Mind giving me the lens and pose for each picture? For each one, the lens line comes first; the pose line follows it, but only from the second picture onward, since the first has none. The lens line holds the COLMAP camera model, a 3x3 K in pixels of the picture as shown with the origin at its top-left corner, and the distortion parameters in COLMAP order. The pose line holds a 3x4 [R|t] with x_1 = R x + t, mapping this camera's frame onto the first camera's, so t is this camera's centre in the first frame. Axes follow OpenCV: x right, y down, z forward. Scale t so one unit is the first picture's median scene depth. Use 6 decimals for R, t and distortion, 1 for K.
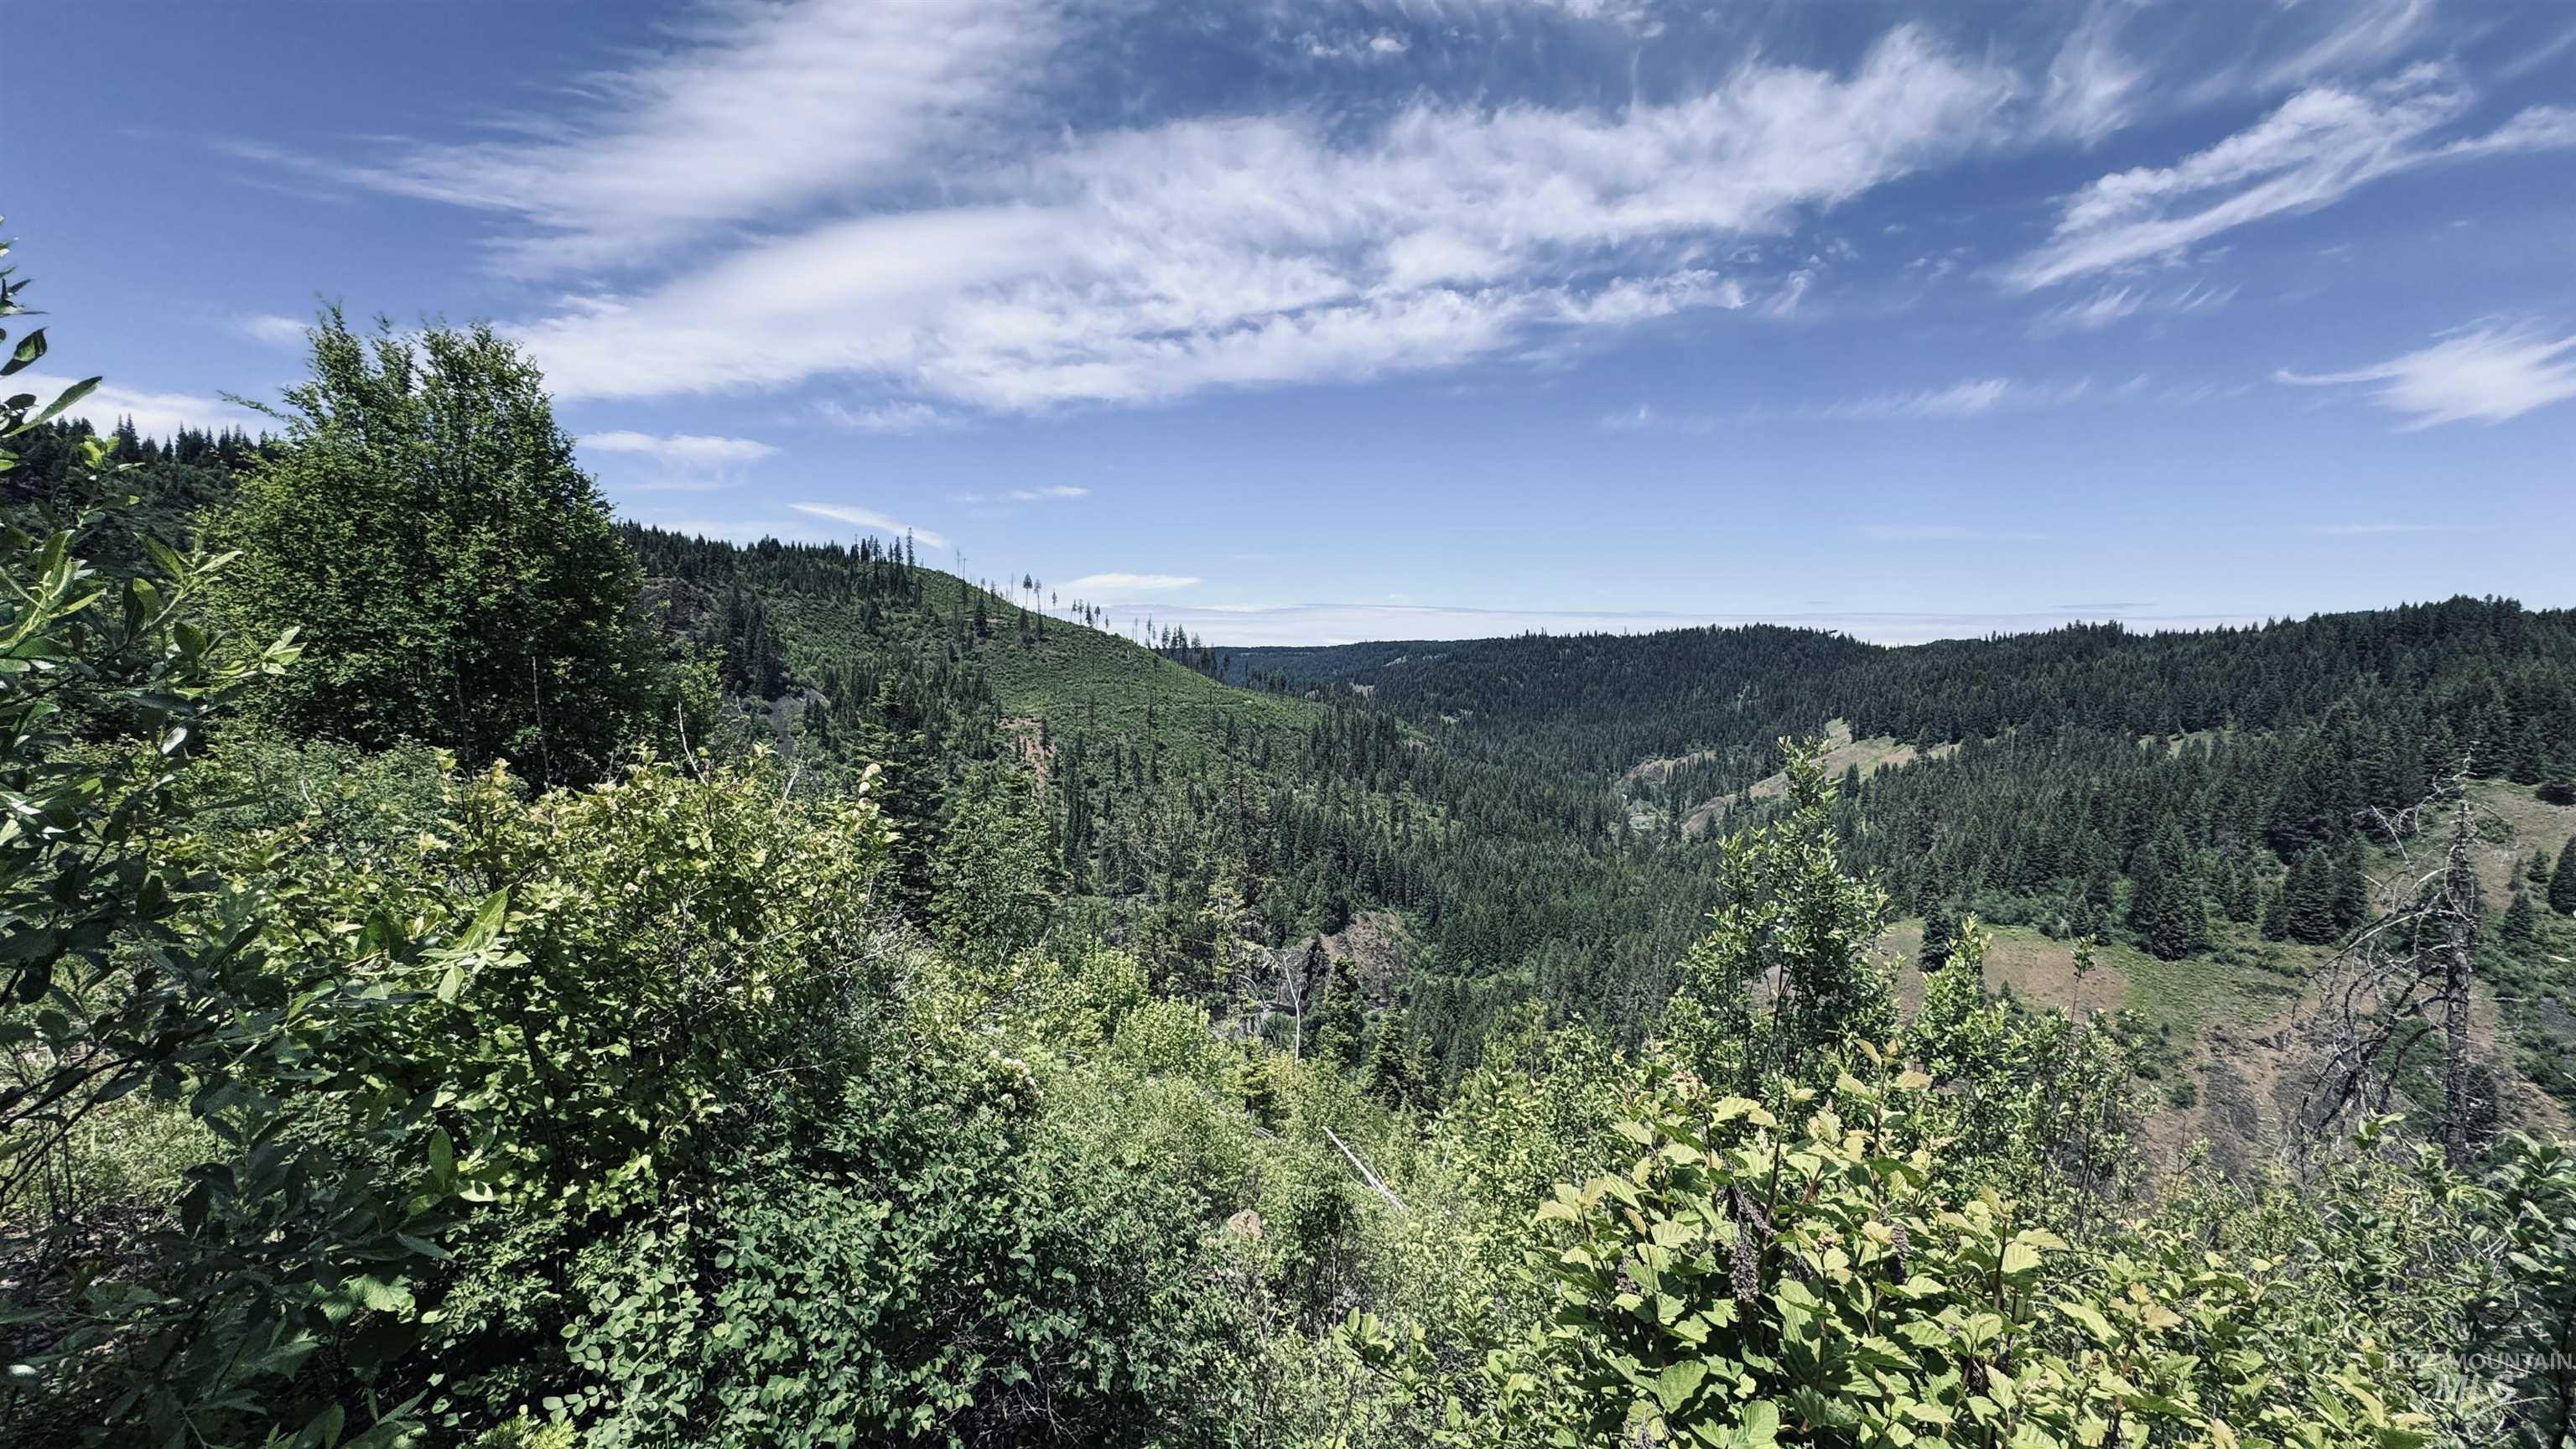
lens RADIAL K [[1025.9, 0, 1277.8], [0, 1025.9, 722.1], [0, 0, 1]] dist [-0.005215, 0.000064]
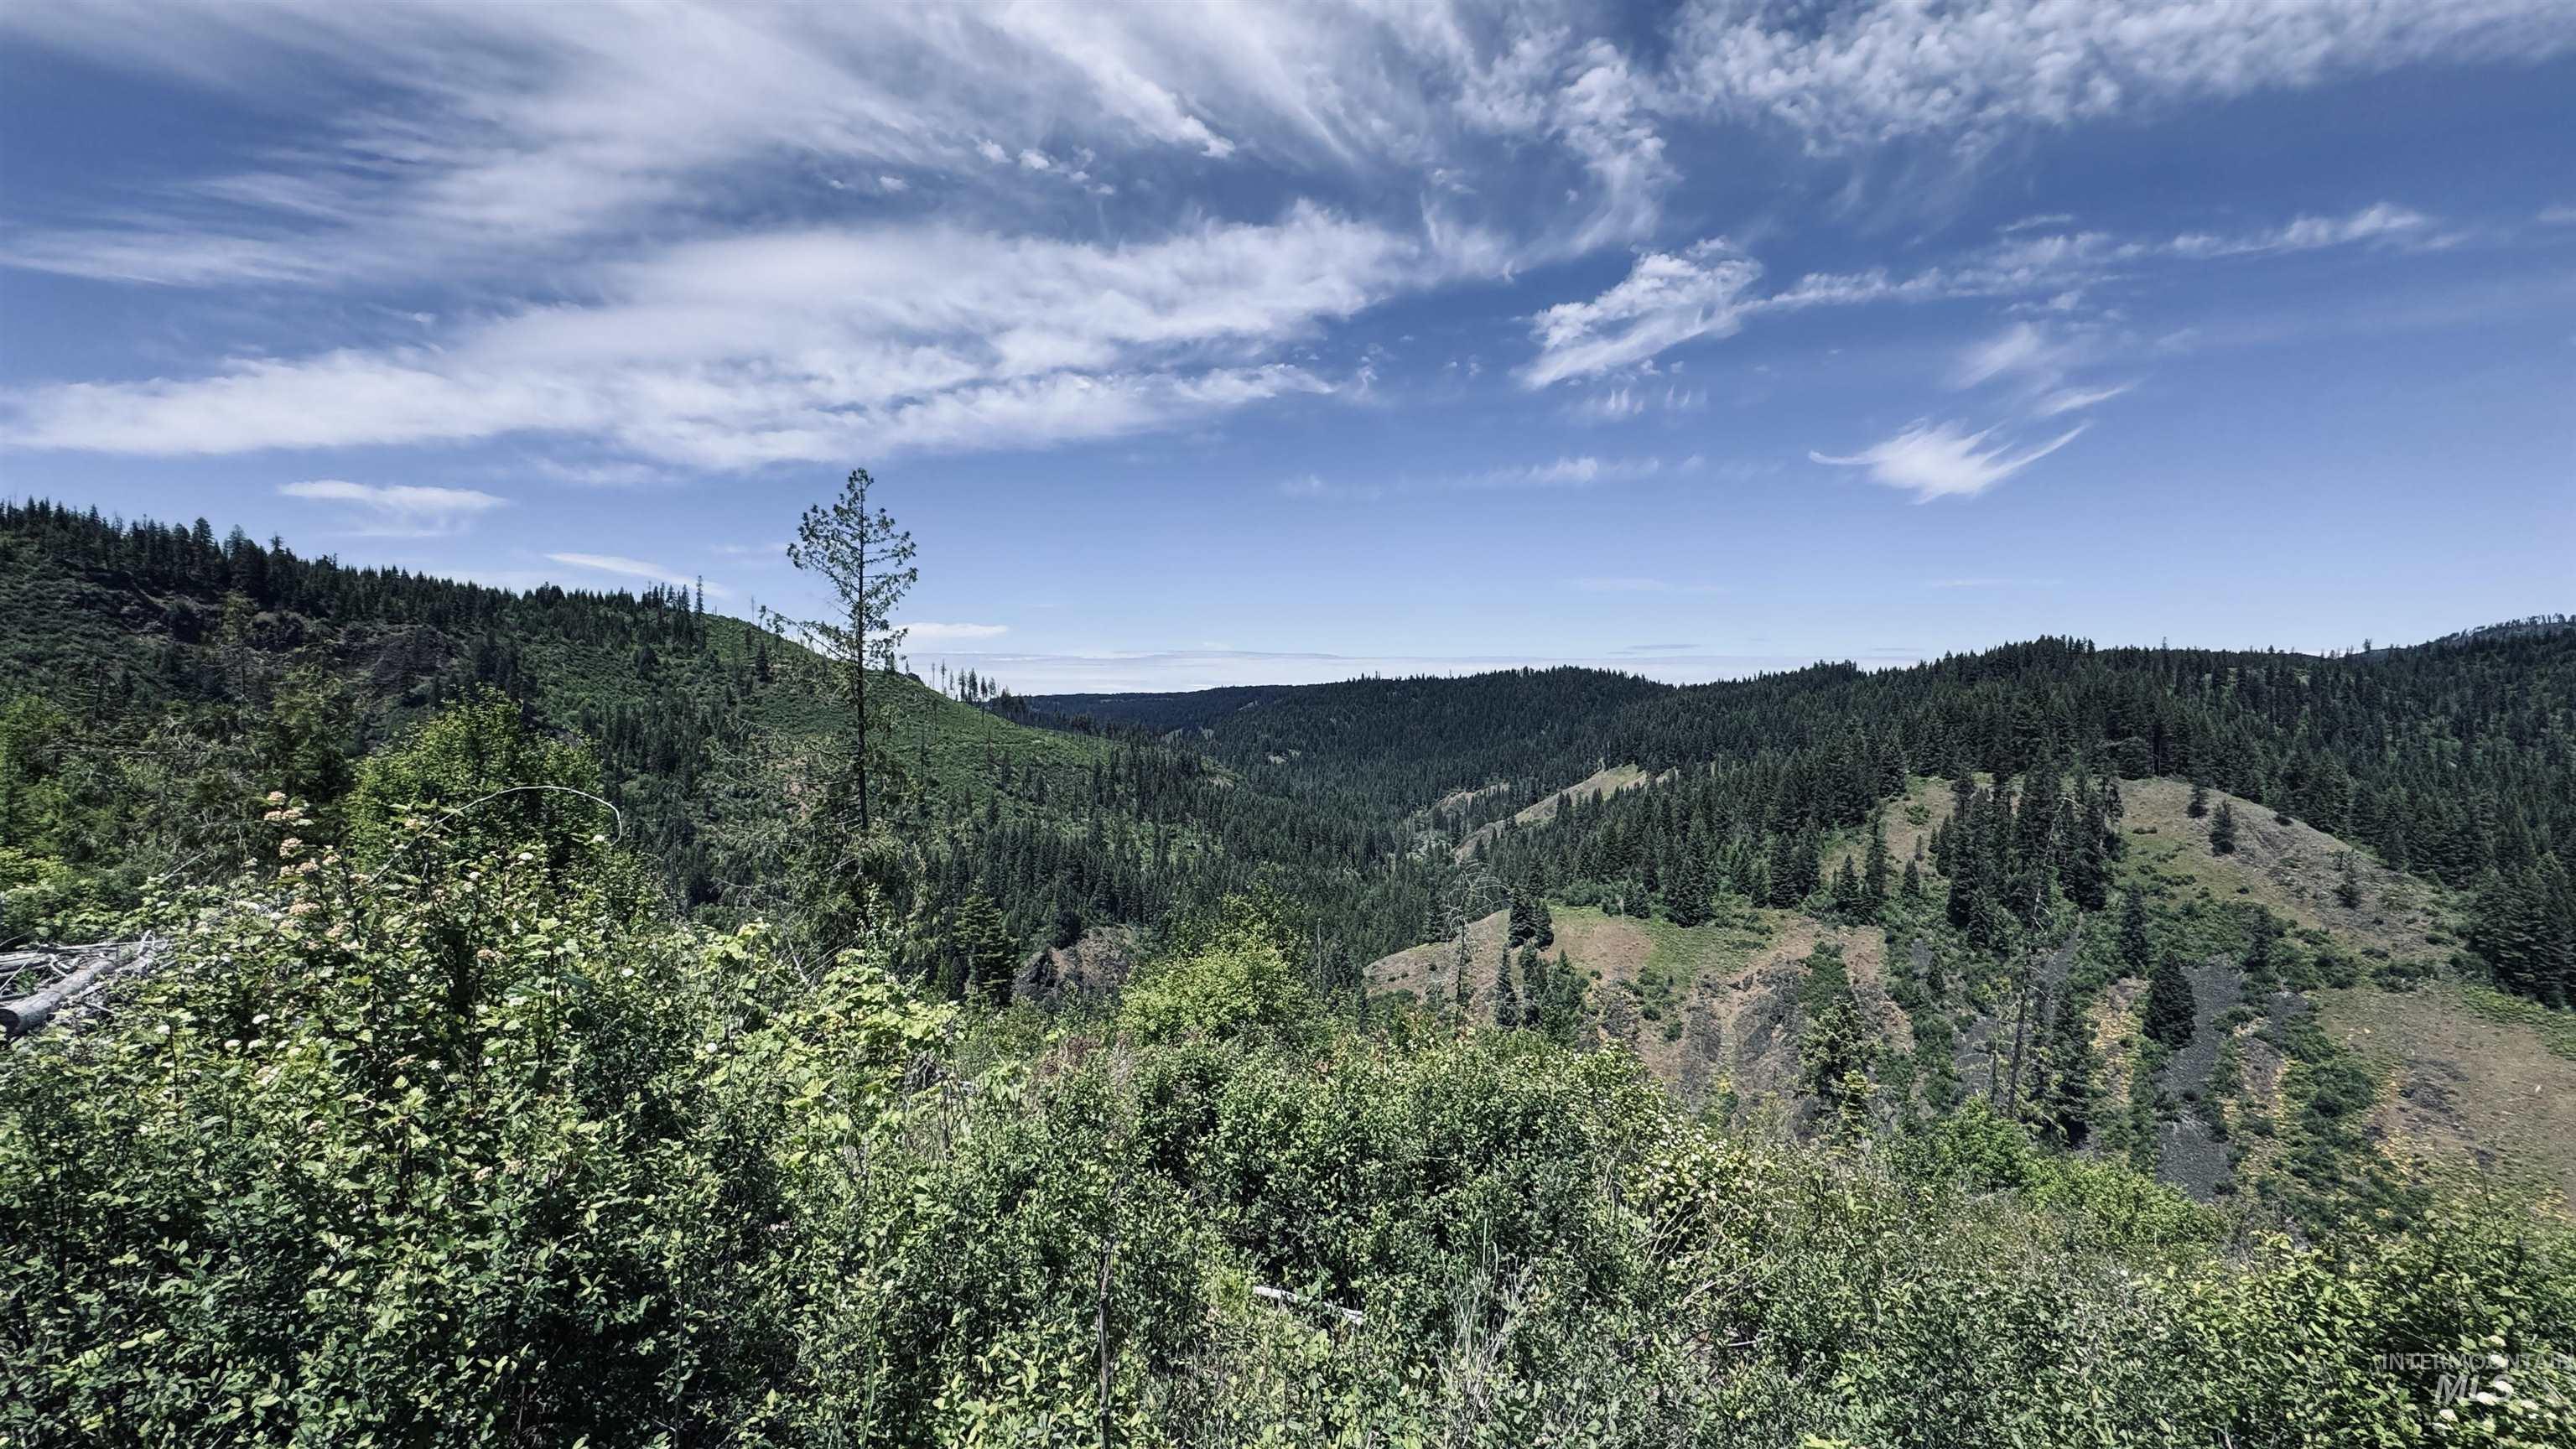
lens RADIAL K [[1025.9, 0, 1297.1], [0, 1025.9, 759.7], [0, 0, 1]] dist [-0.005215, 0.000064]
pose [[0.991927, -0.018706, 0.125424, 0.275392], [0.019914, 0.999767, -0.008388, 0.033704], [-0.125238, 0.010818, 0.992068, -0.195817]]
